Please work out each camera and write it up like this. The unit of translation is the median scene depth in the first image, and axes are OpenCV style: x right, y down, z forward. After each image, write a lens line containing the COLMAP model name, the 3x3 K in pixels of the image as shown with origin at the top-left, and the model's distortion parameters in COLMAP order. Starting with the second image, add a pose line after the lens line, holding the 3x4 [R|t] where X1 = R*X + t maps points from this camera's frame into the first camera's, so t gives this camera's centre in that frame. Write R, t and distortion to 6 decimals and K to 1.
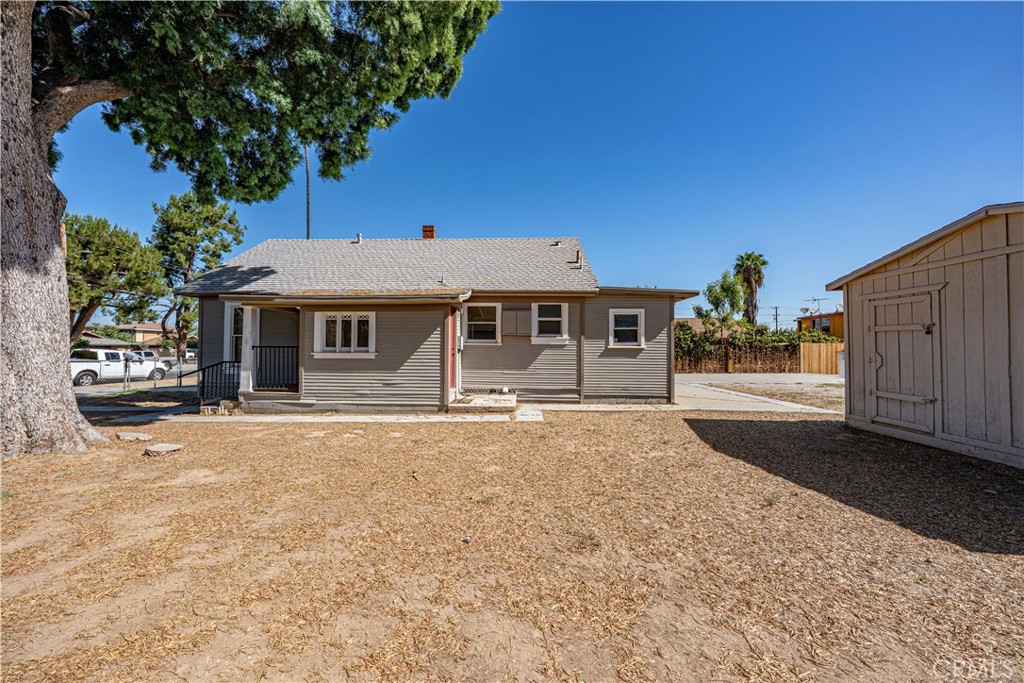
lens RADIAL K [[367.1, 0, 505.5], [0, 367.1, 339.7], [0, 0, 1]] dist [0.000672, 0.000024]
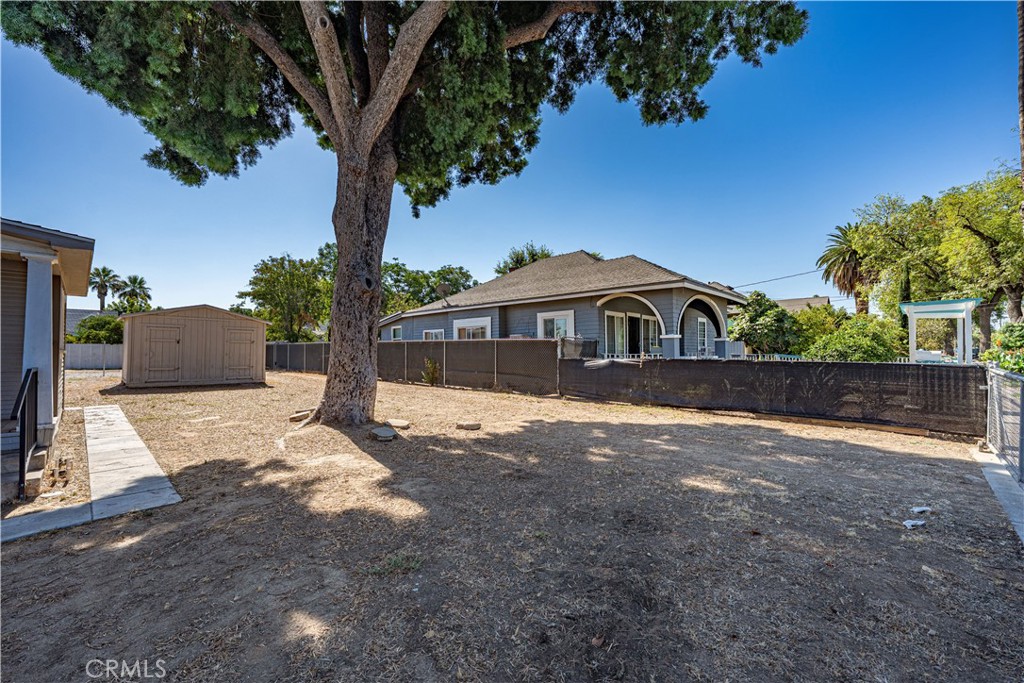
lens RADIAL K [[409.3, 0, 505.2], [0, 409.3, 340.2], [0, 0, 1]] dist [-0.000631, 0.000001]
pose [[-0.751951, 0.018703, 0.658953, -1.325477], [-0.016142, 0.998775, -0.046768, 0.031828], [-0.659021, -0.045804, -0.750729, 0.860025]]
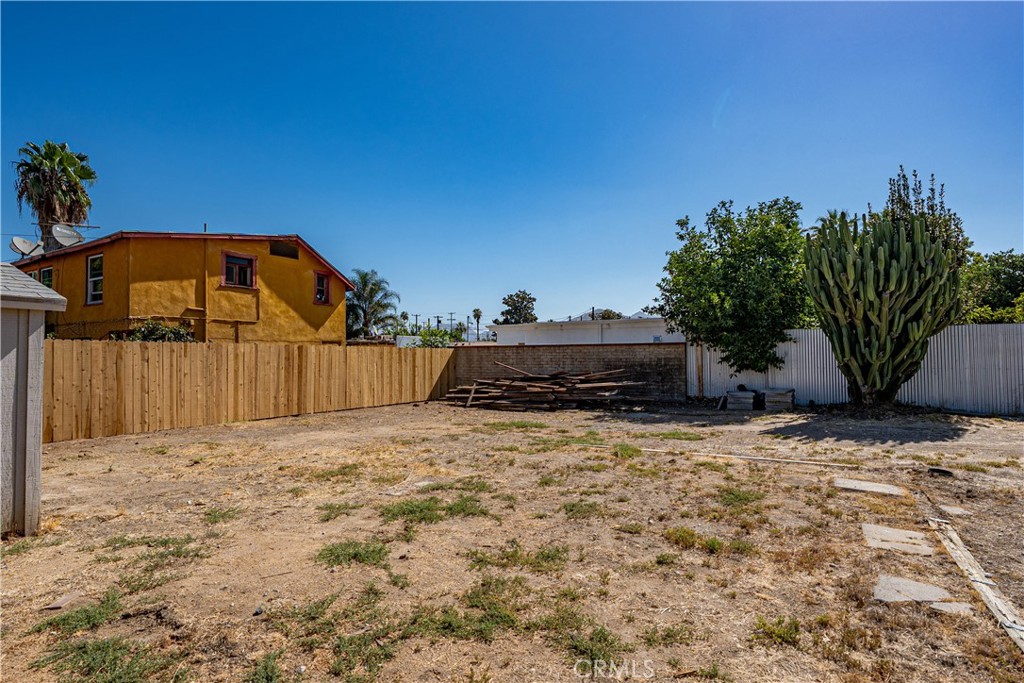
lens RADIAL K [[535.5, 0, 506.5], [0, 535.5, 340.7], [0, 0, 1]] dist [-0.002753, -0.000193]
pose [[0.453803, 0.015803, 0.890962, 1.862525], [-0.011718, 0.999862, -0.011766, 0.028853], [-0.891025, -0.005101, 0.453926, 1.158240]]
